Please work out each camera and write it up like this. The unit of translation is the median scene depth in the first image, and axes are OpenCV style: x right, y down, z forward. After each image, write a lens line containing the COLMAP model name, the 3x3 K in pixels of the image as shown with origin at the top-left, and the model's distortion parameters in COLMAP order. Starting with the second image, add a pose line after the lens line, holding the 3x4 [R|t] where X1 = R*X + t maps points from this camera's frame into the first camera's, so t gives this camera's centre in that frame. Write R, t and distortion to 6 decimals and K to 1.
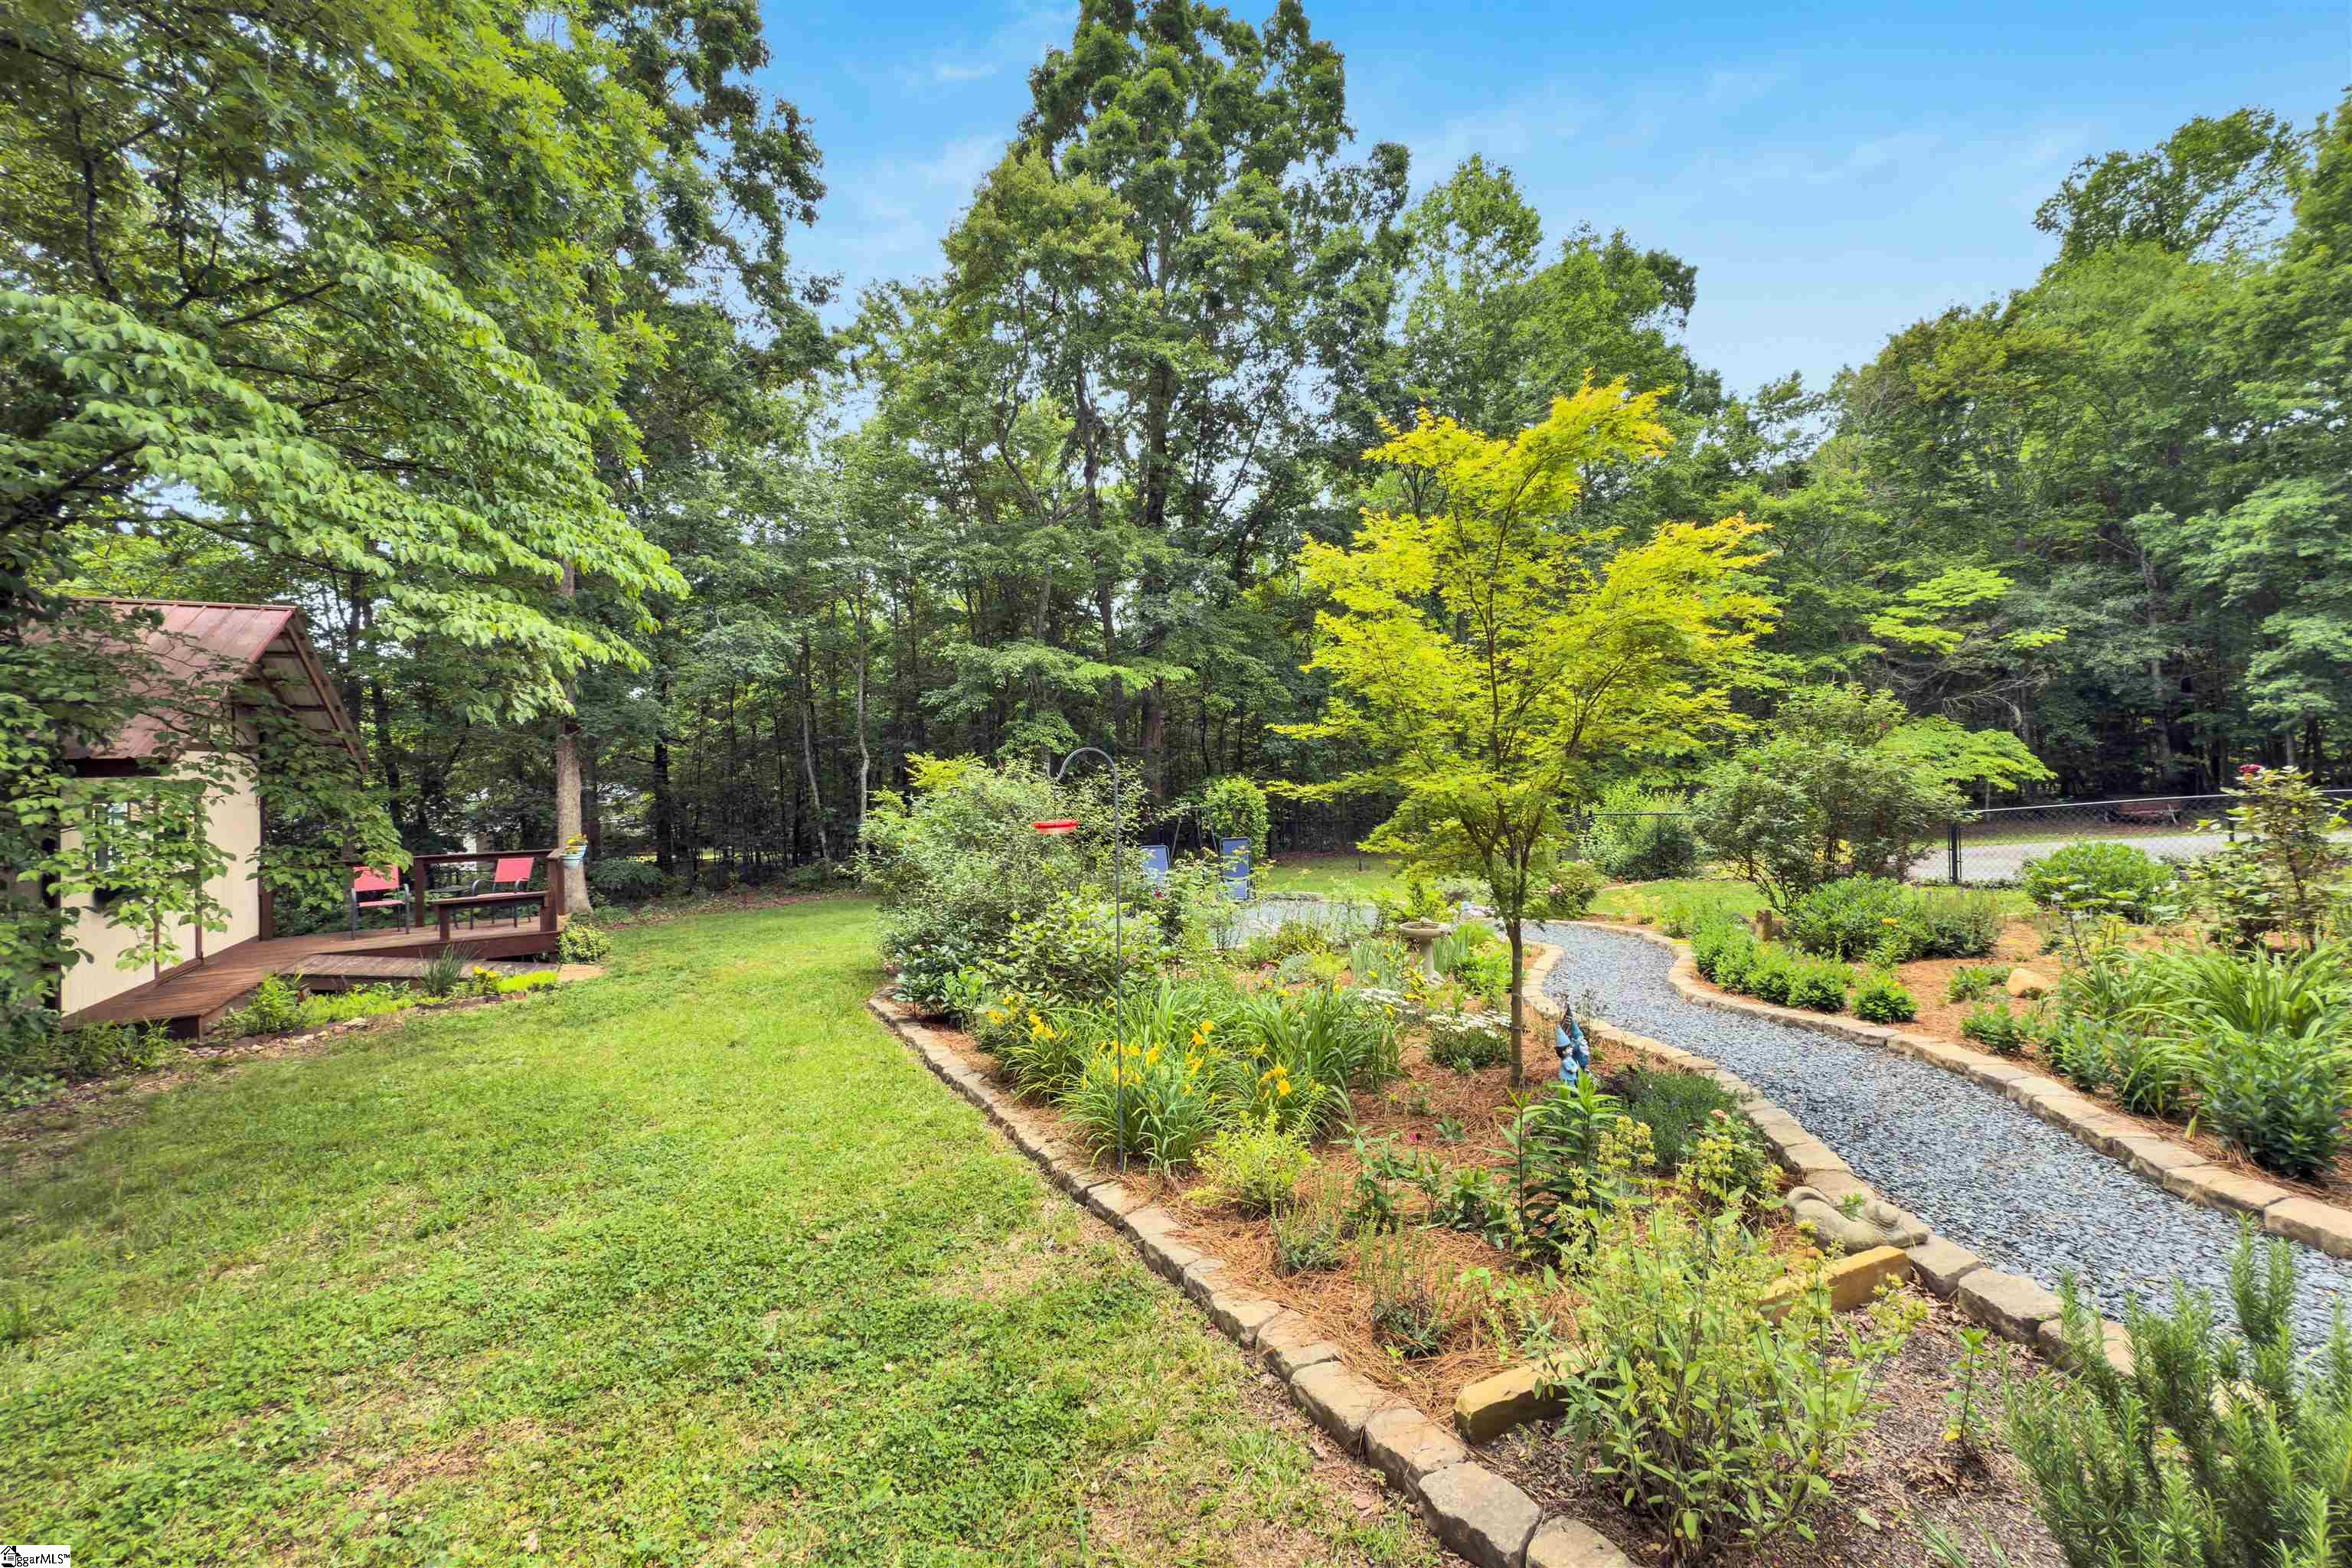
lens RADIAL K [[948.1, 0, 1194.6], [0, 948.1, 739.7], [0, 0, 1]] dist [-0.000321, 0.000130]
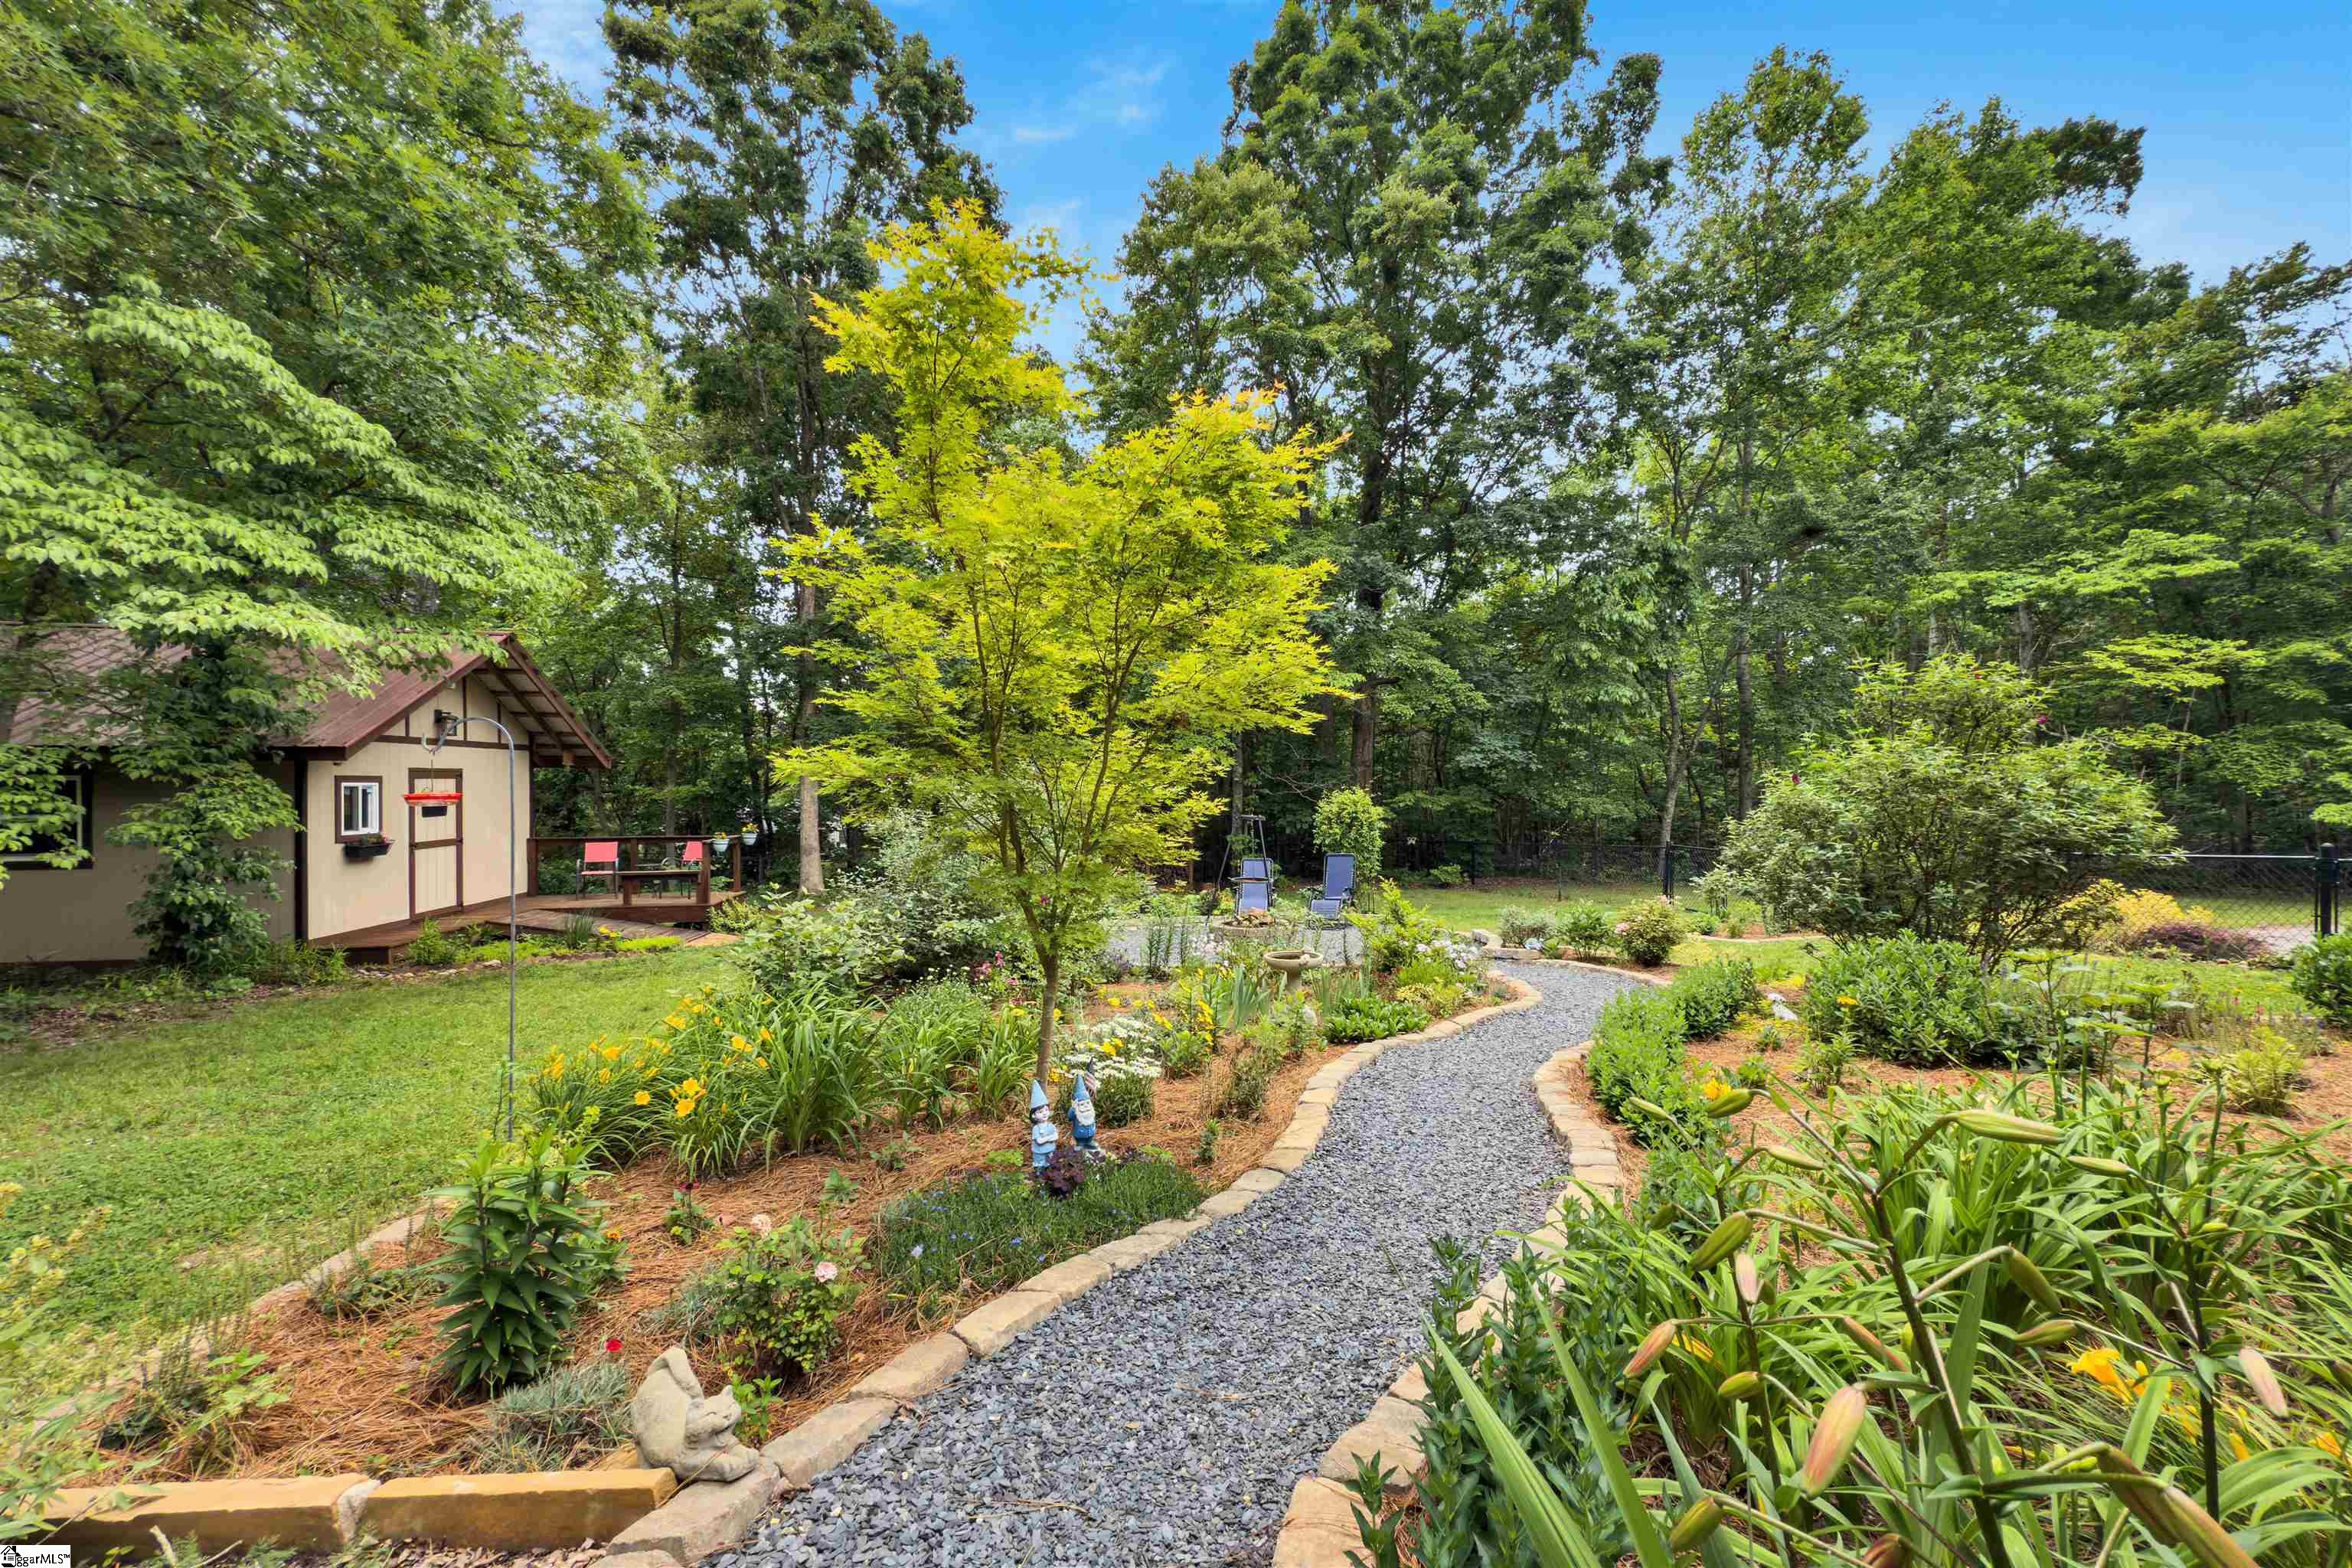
lens RADIAL K [[938.7, 0, 1185.9], [0, 938.7, 775.3], [0, 0, 1]] dist [-0.003557, 0.000165]
pose [[0.936675, 0.017056, -0.349785, 0.180133], [-0.010728, 0.999742, 0.020020, 0.008551], [0.350036, -0.014999, 0.936616, 0.080304]]
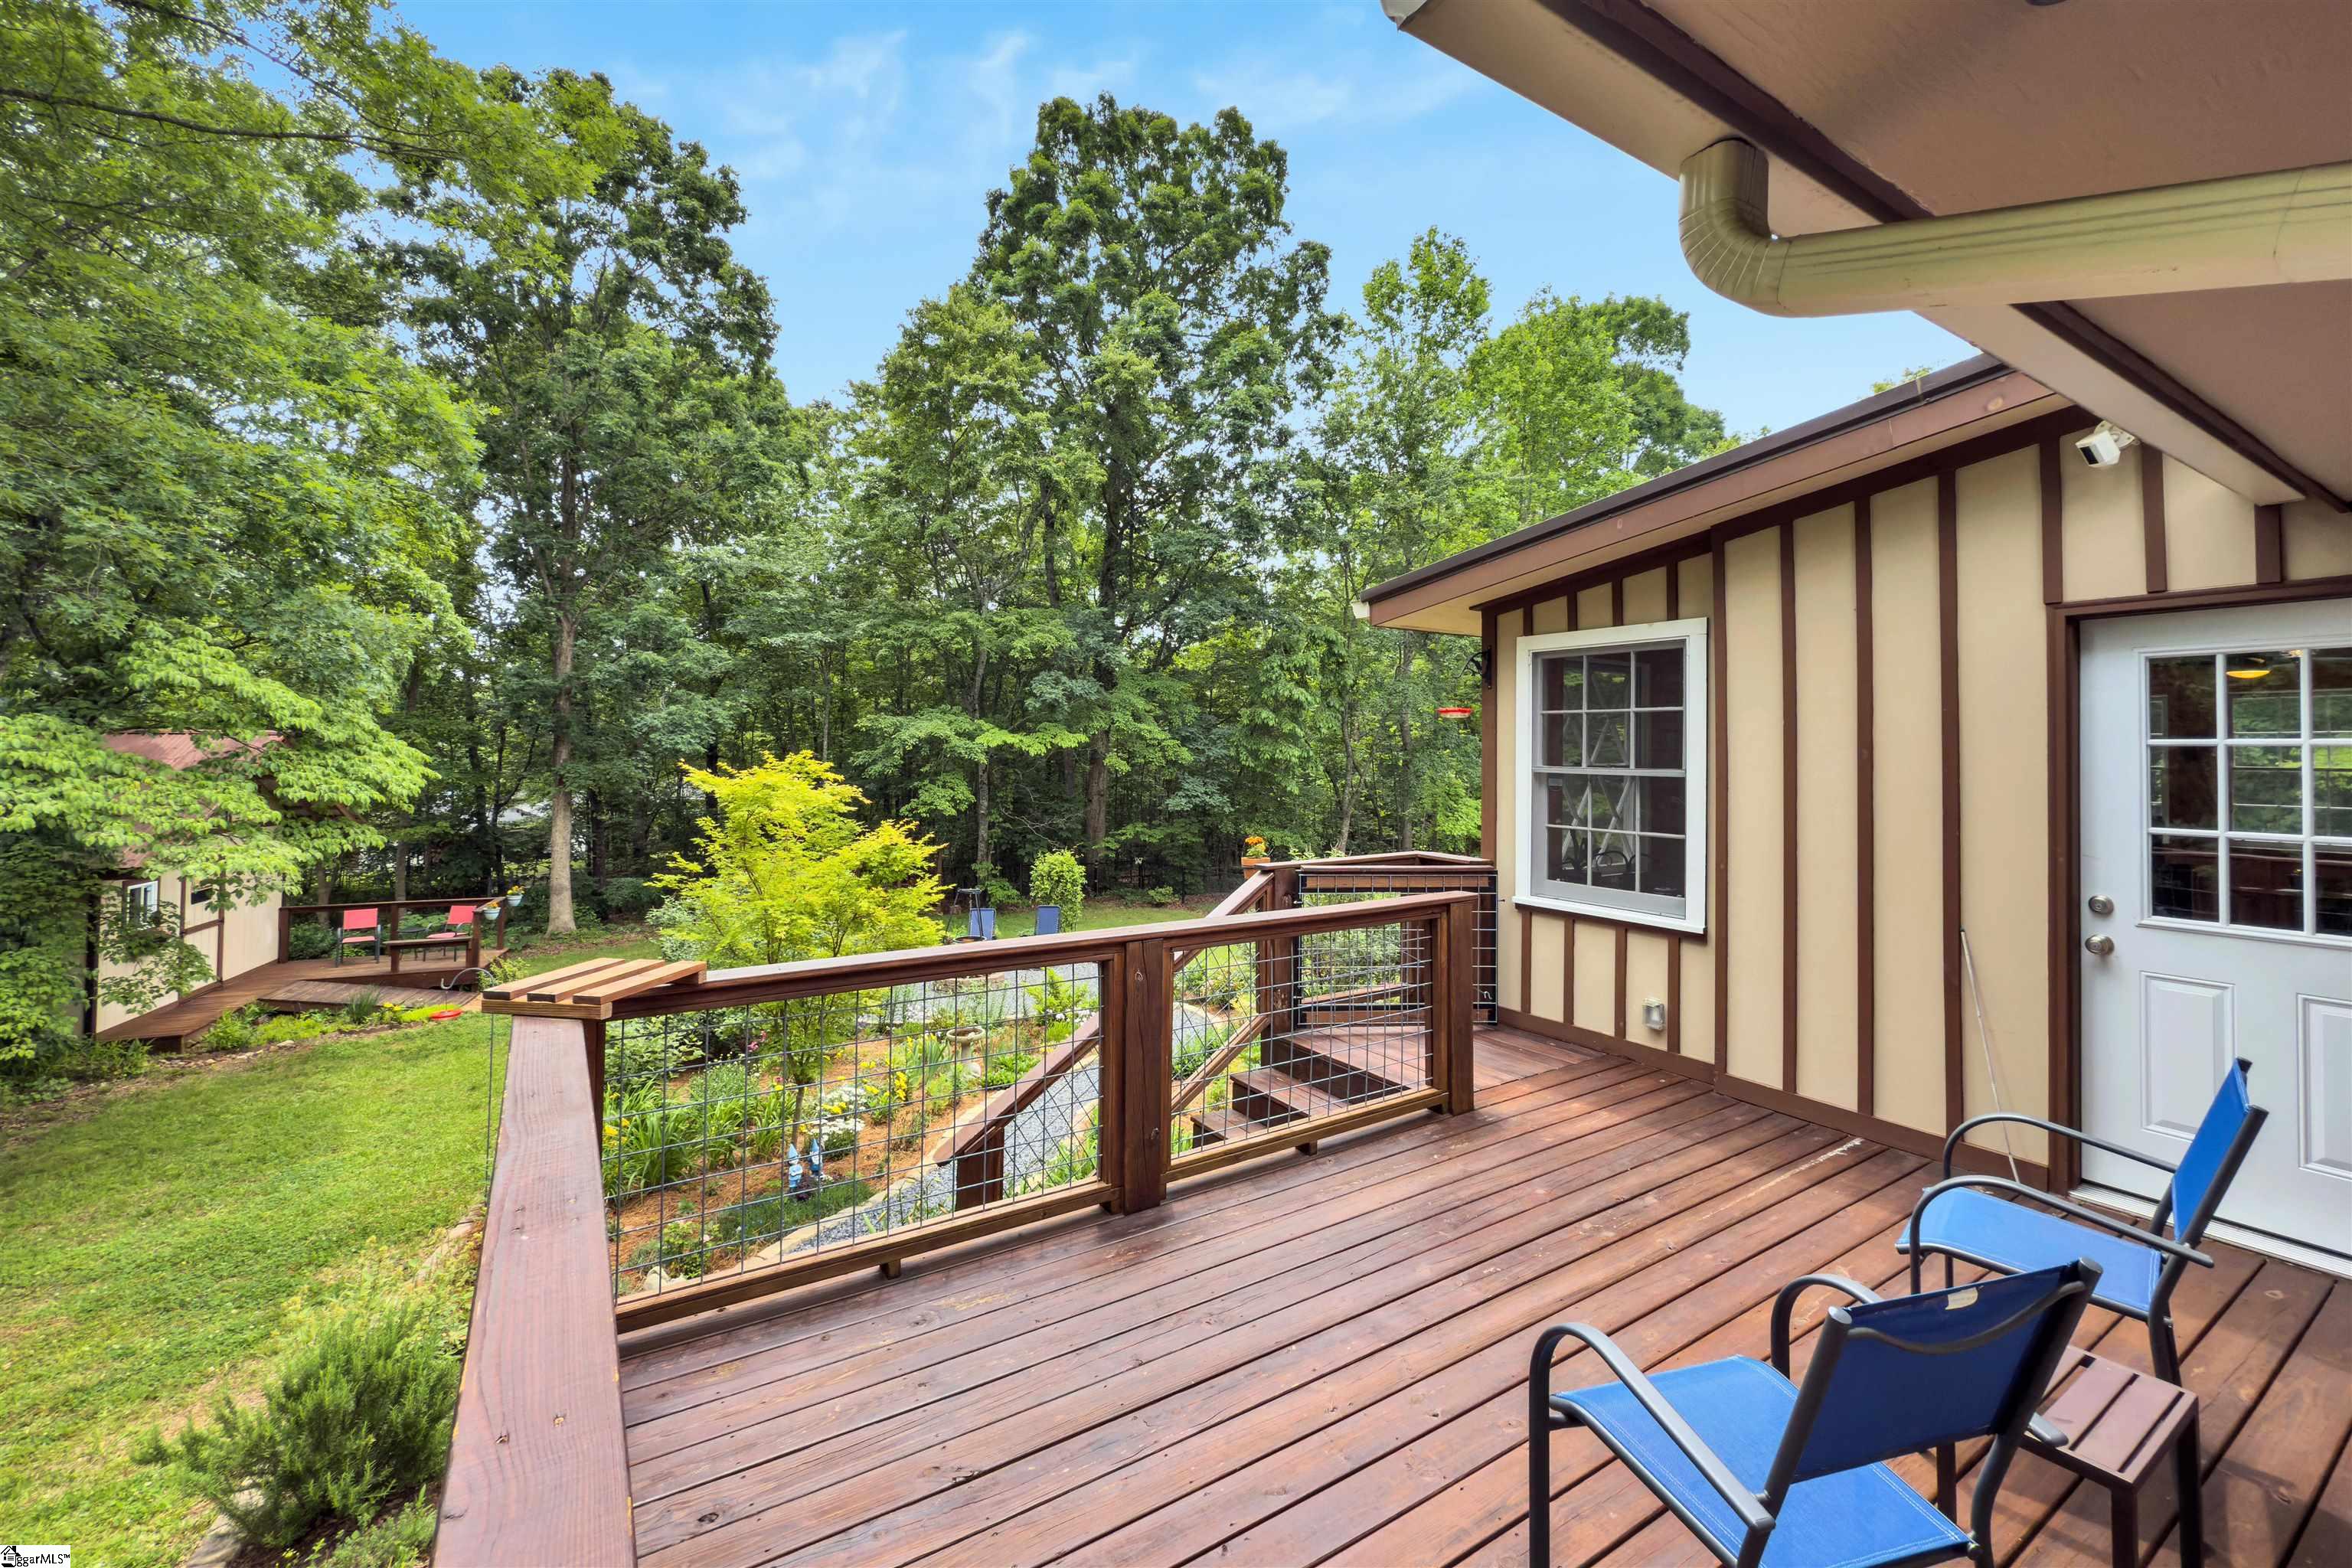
lens RADIAL K [[957.6, 0, 1178.3], [0, 957.6, 719.7], [0, 0, 1]] dist [-0.001614, 0.000084]
pose [[0.990853, 0.023909, -0.132808, 0.287719], [-0.025691, 0.999601, -0.011723, -0.095171], [0.132475, 0.015028, 0.991072, -0.117019]]
